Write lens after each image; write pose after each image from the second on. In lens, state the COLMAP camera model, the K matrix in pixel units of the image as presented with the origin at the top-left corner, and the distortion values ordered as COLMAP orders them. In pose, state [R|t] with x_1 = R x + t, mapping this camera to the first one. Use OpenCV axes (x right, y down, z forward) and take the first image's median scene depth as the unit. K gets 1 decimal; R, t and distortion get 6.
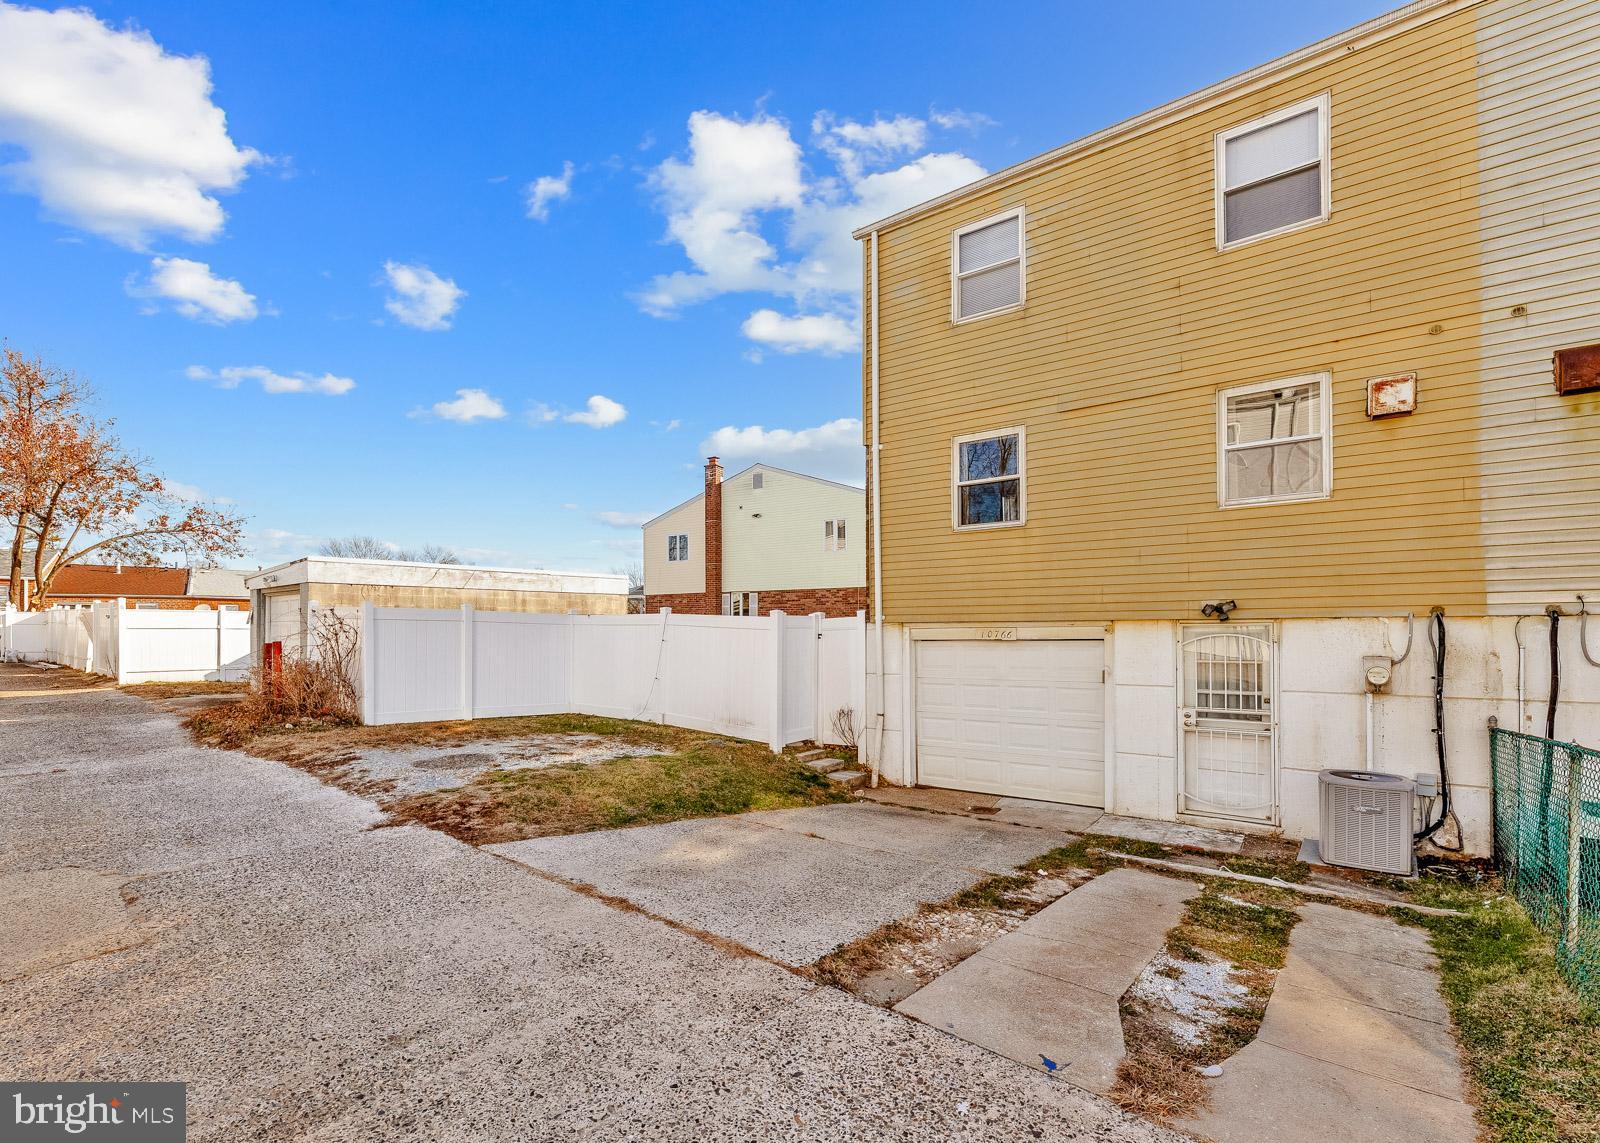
lens RADIAL K [[795.1, 0, 800.6], [0, 795.1, 618.3], [0, 0, 1]] dist [-0.002027, -0.000090]
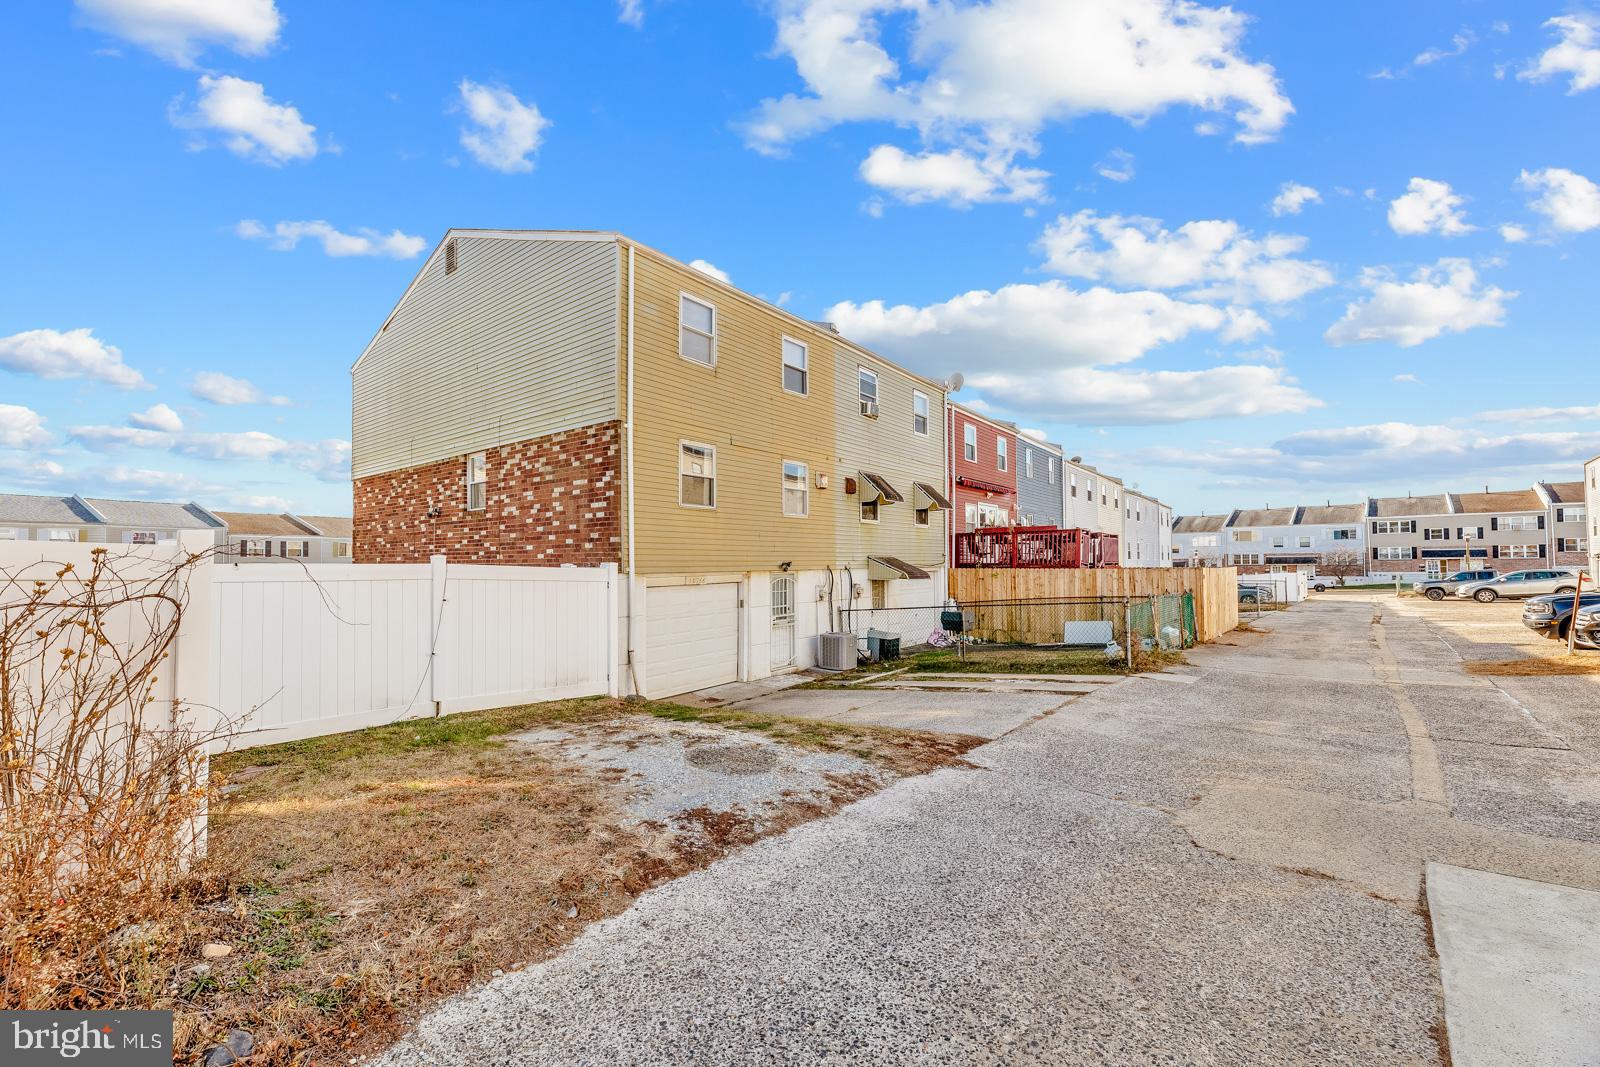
lens RADIAL K [[649.6, 0, 800.0], [0, 649.6, 533.5], [0, 0, 1]] dist [0.001062, 0.000208]
pose [[-0.028206, 0.048573, 0.998421, -1.196107], [-0.011478, 0.998737, -0.048913, -0.013001], [-0.999536, -0.012839, -0.027613, 1.053865]]
